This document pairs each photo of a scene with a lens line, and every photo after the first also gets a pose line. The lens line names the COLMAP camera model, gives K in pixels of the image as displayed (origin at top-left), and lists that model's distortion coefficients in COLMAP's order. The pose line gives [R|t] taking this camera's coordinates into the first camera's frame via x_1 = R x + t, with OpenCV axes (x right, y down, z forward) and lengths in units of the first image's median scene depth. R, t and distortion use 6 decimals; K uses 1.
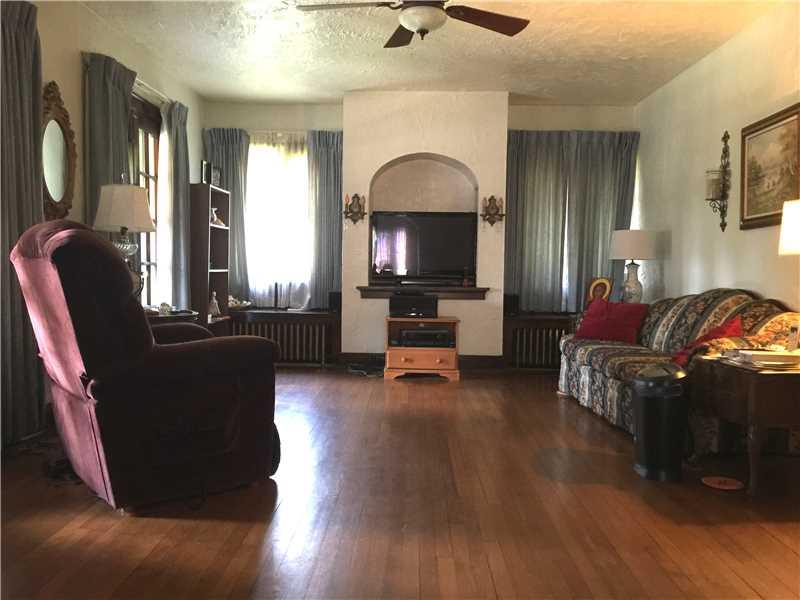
lens RADIAL K [[685.7, 0, 404.1], [0, 685.7, 302.3], [0, 0, 1]] dist [0.037588, -0.004313]
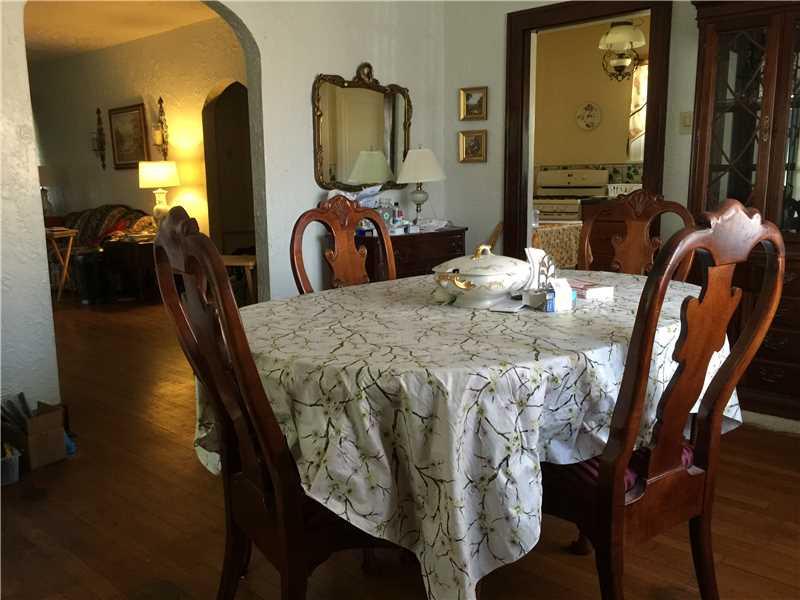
lens RADIAL K [[685.7, 0, 402.4], [0, 685.7, 298.6], [0, 0, 1]] dist [0.037588, -0.004313]
pose [[0.643799, -0.143459, 0.751627, -0.422053], [0.052552, 0.988238, 0.143607, 0.003078], [-0.763388, -0.052954, 0.643766, -0.722376]]
